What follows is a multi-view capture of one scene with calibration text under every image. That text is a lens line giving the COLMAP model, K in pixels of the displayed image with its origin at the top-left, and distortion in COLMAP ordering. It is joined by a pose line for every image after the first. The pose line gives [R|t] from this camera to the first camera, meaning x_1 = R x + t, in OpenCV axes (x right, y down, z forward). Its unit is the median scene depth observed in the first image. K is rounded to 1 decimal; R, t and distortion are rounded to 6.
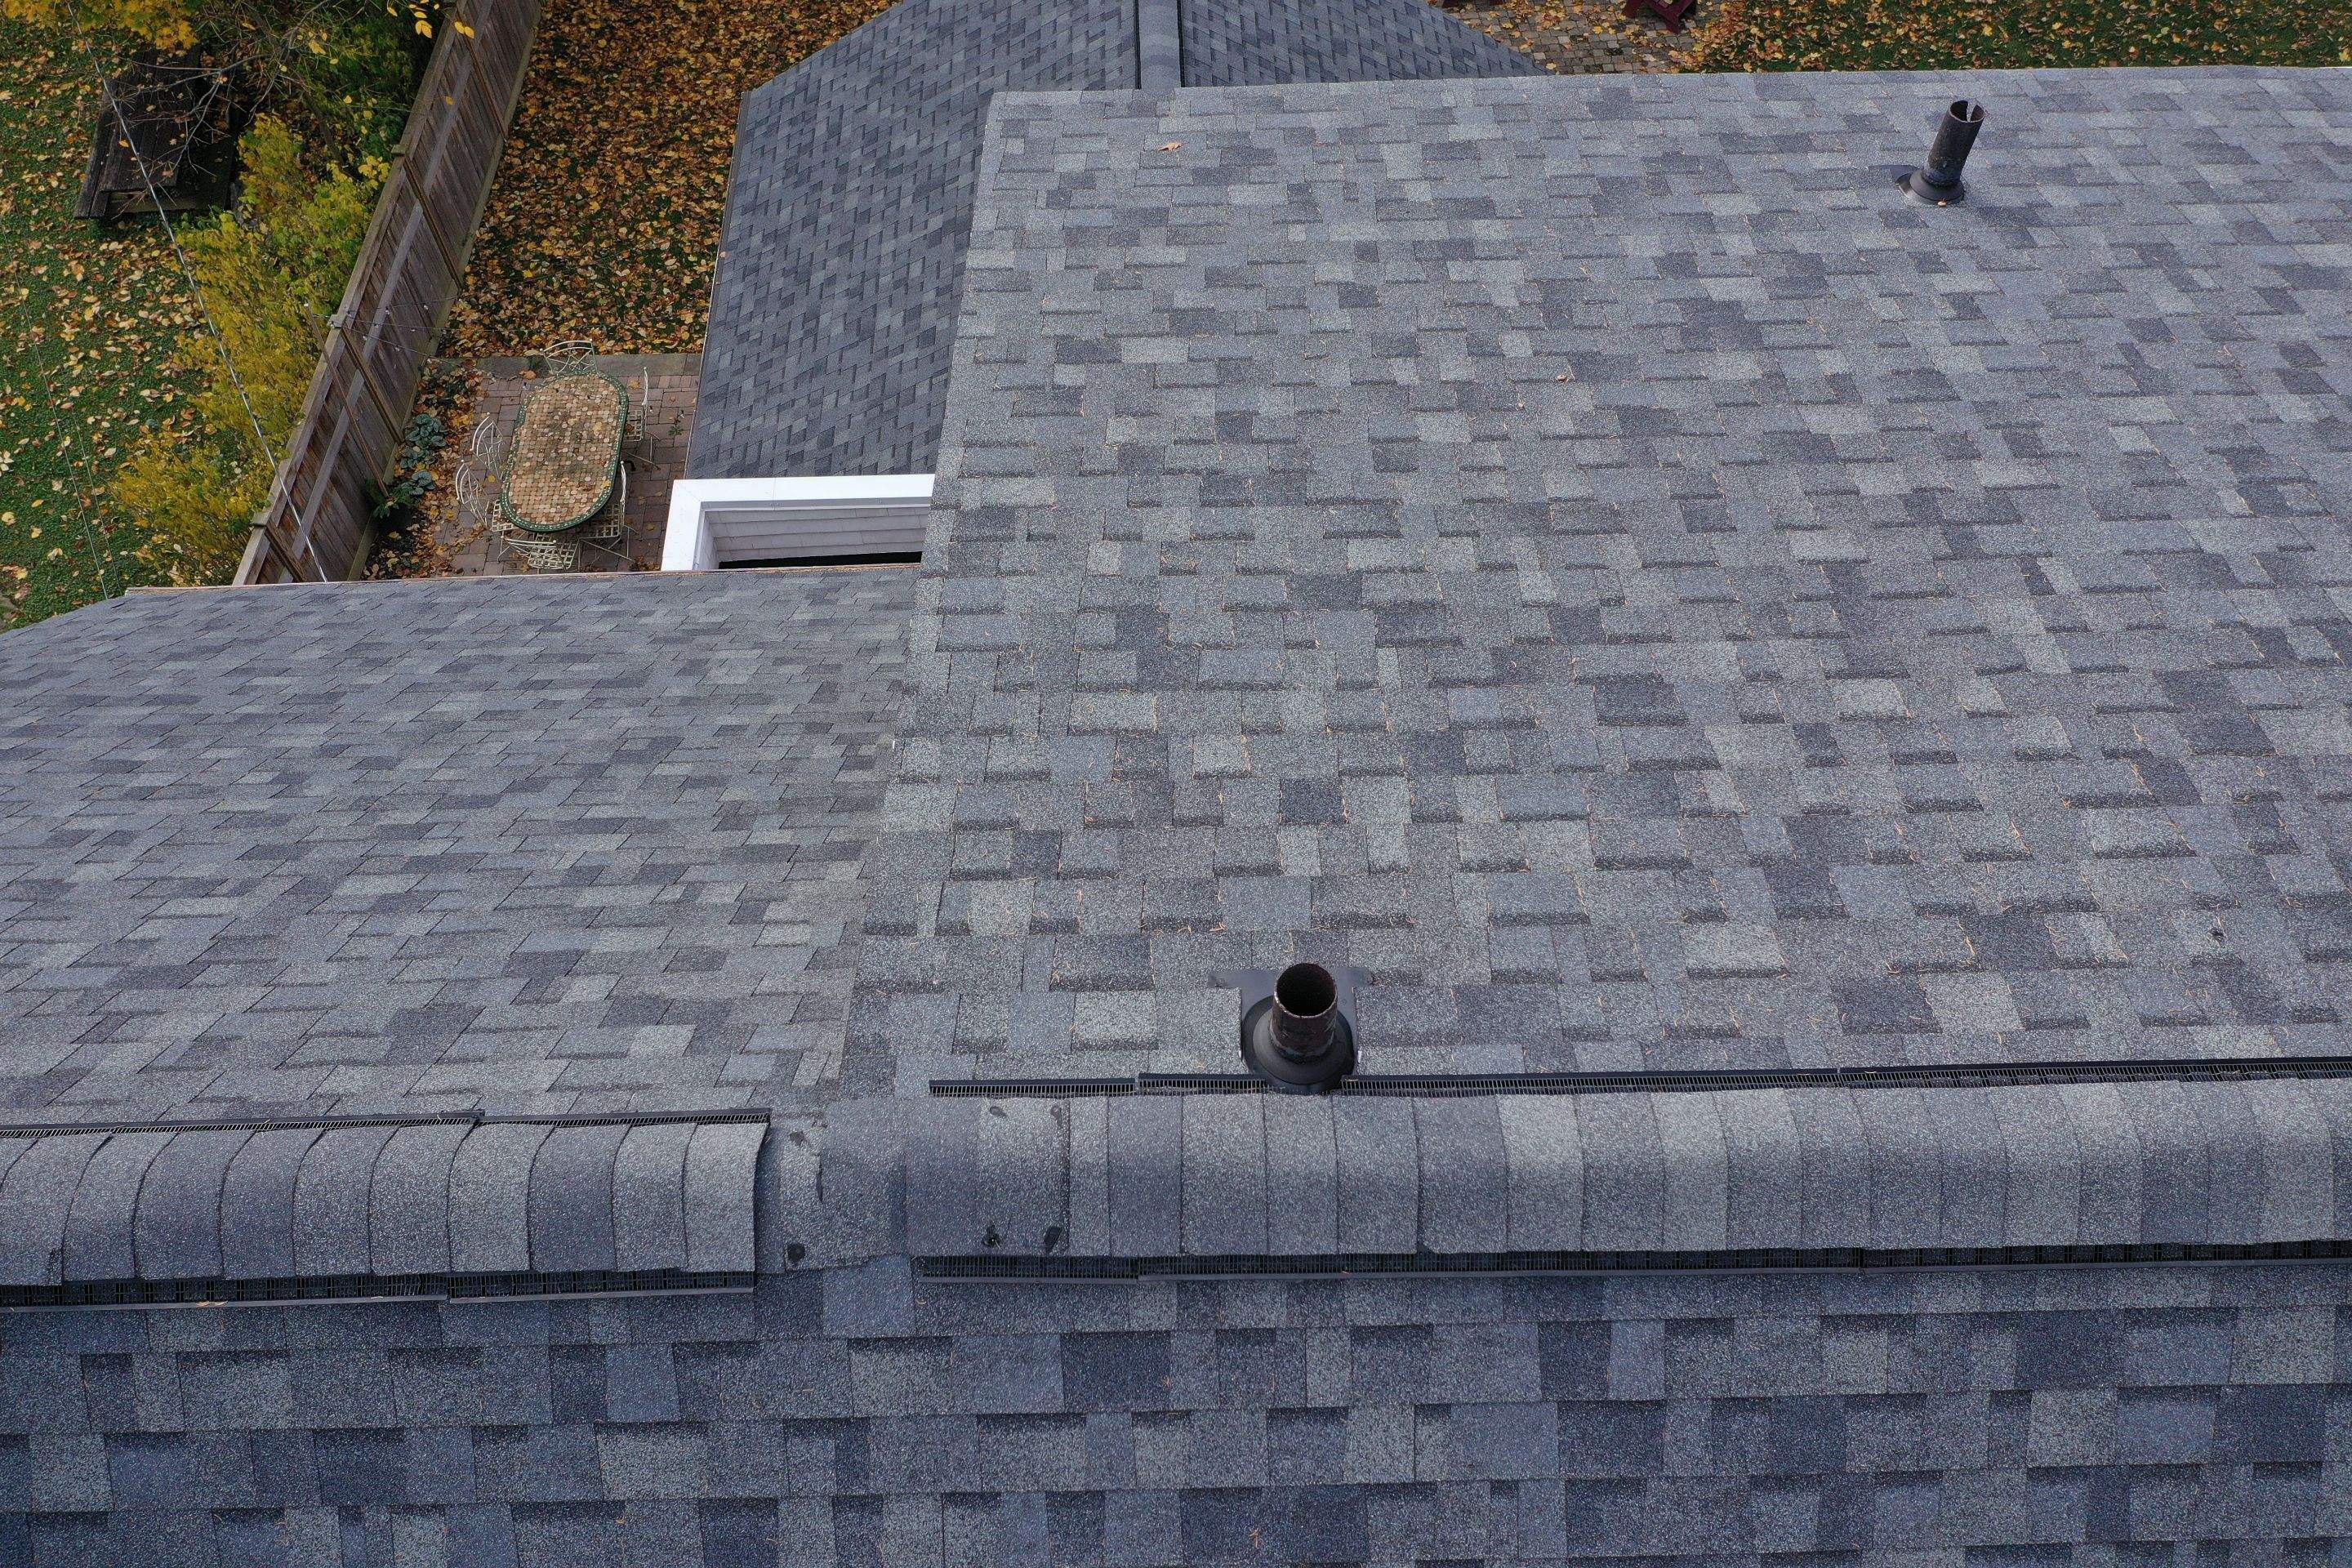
lens RADIAL K [[1847.2, 0, 1170.8], [0, 1847.2, 784.0], [0, 0, 1]] dist [-0.011571, 0.001350]
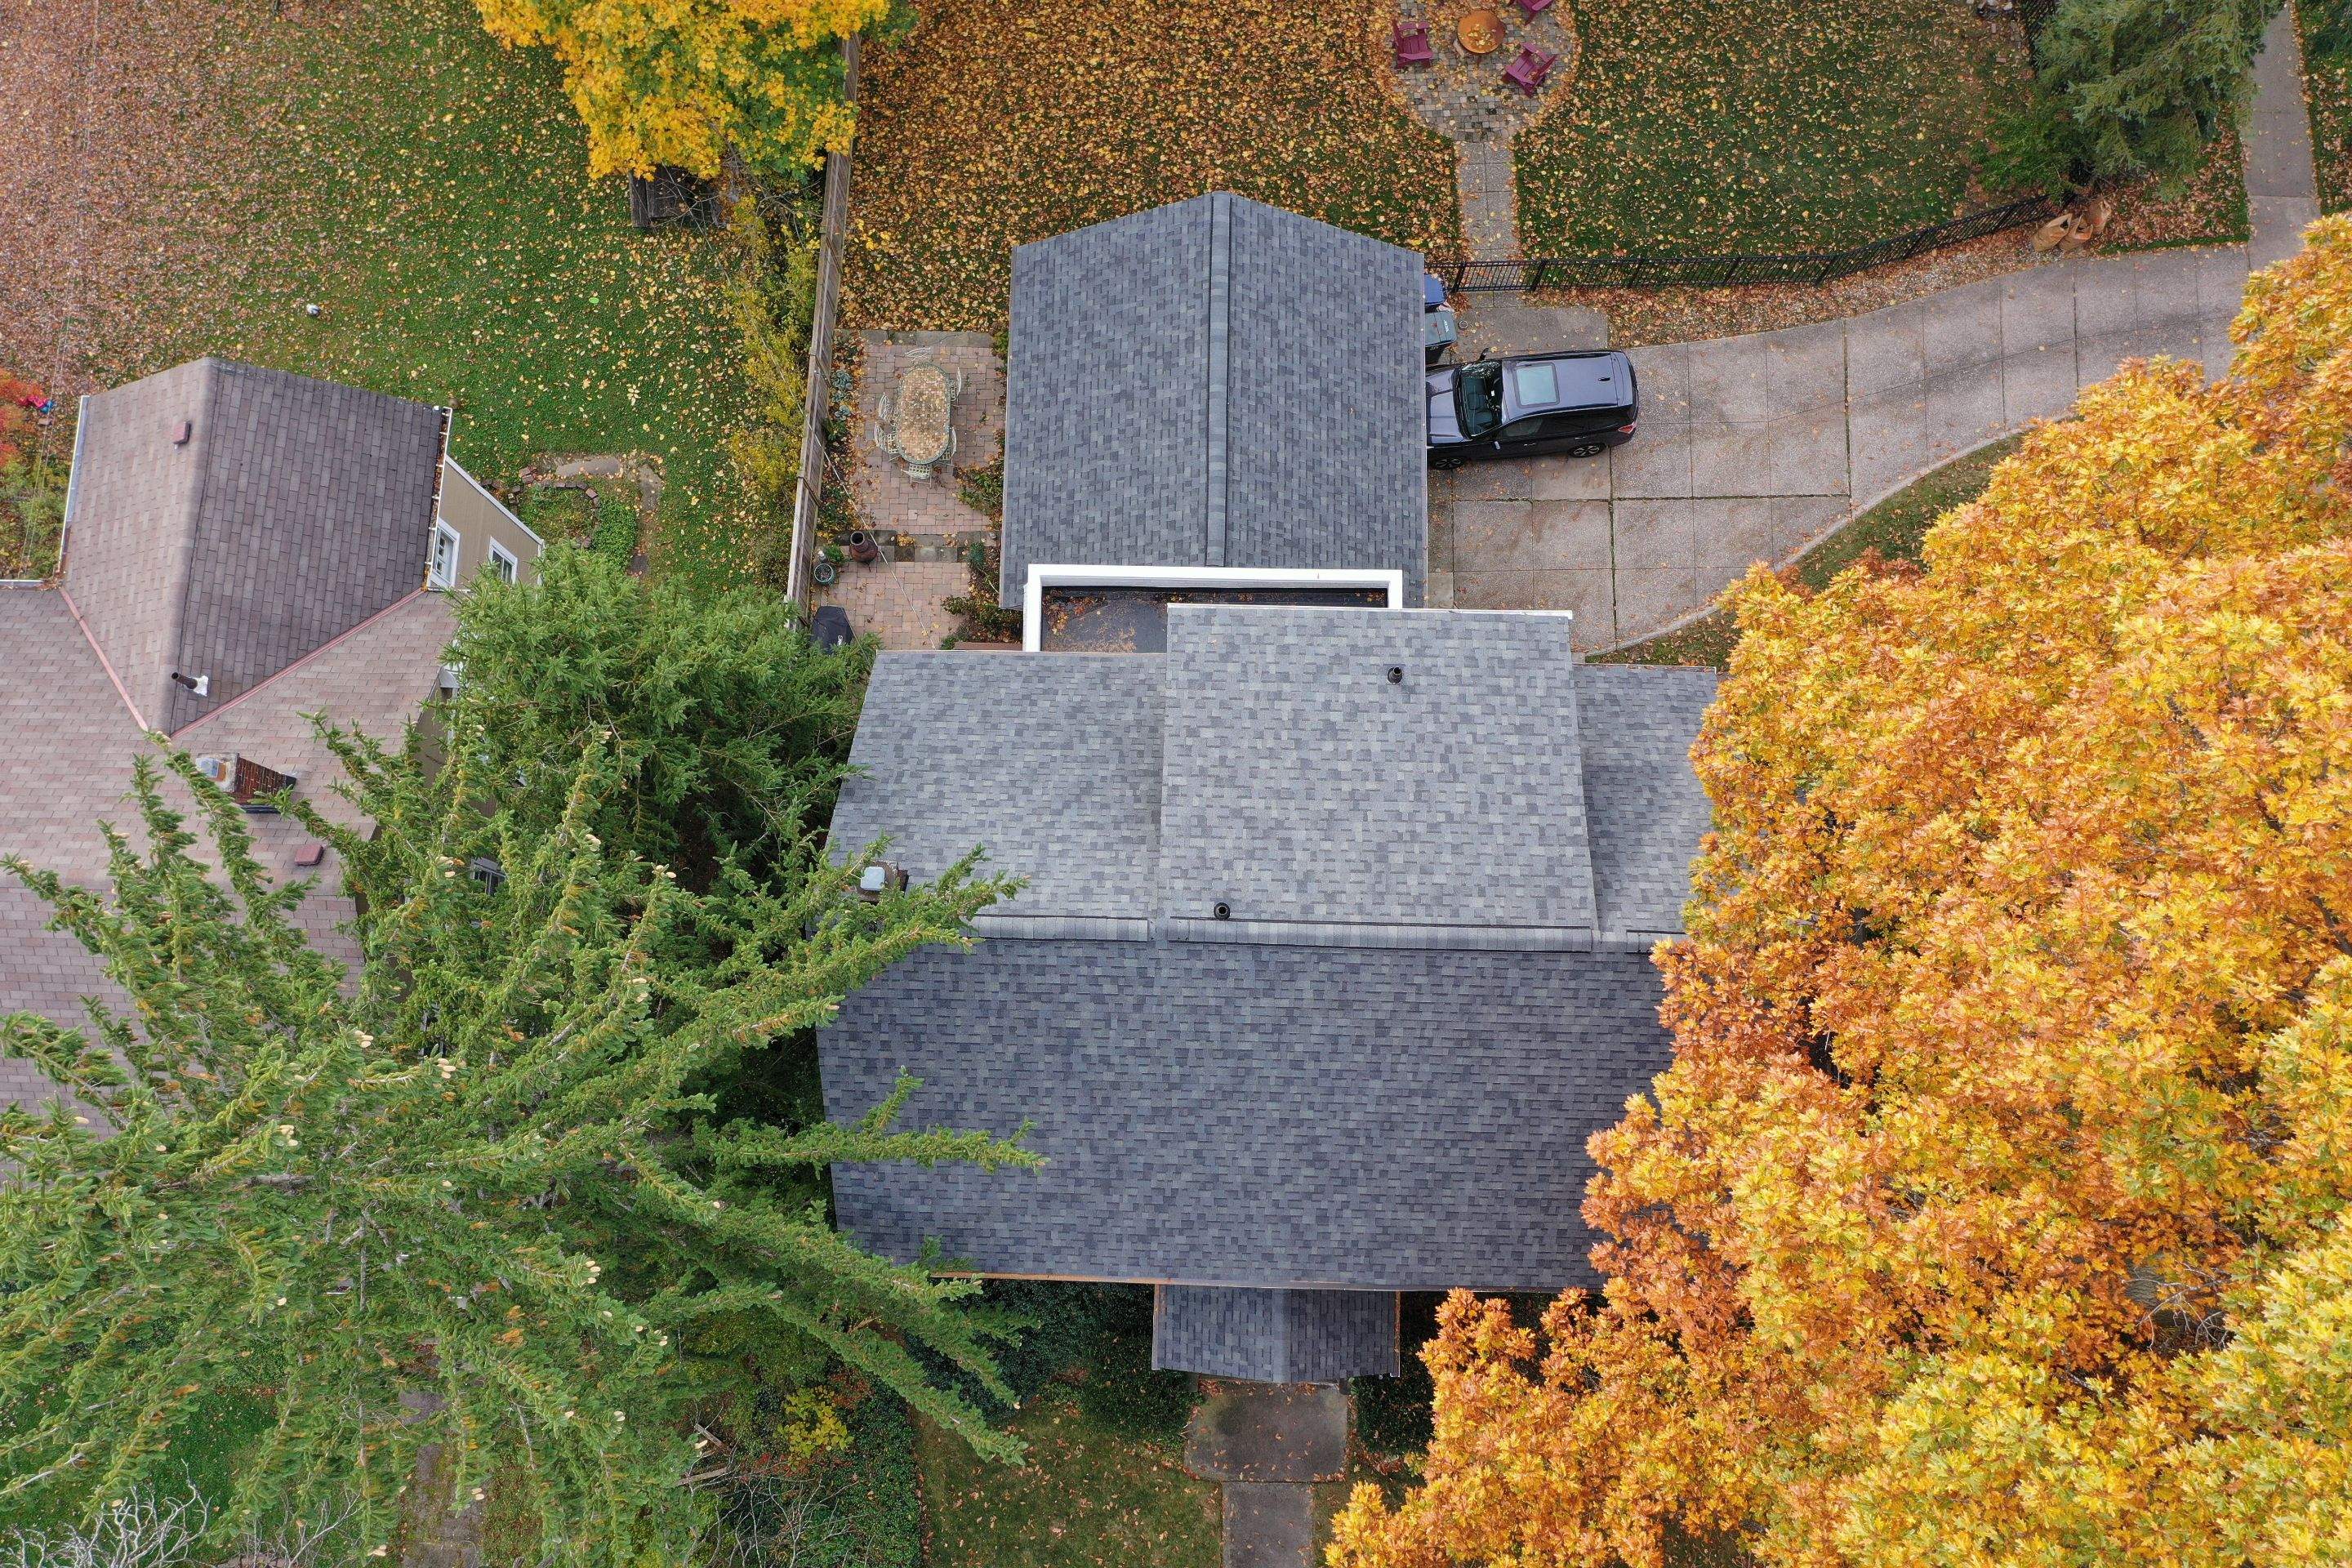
lens RADIAL K [[1847.2, 0, 1174.9], [0, 1847.2, 784.7], [0, 0, 1]] dist [-0.011571, 0.001350]
pose [[0.998995, 0.044539, -0.004927, -0.019596], [-0.039459, 0.926451, 0.374341, -0.591639], [0.021237, -0.373770, 0.927278, -1.077825]]
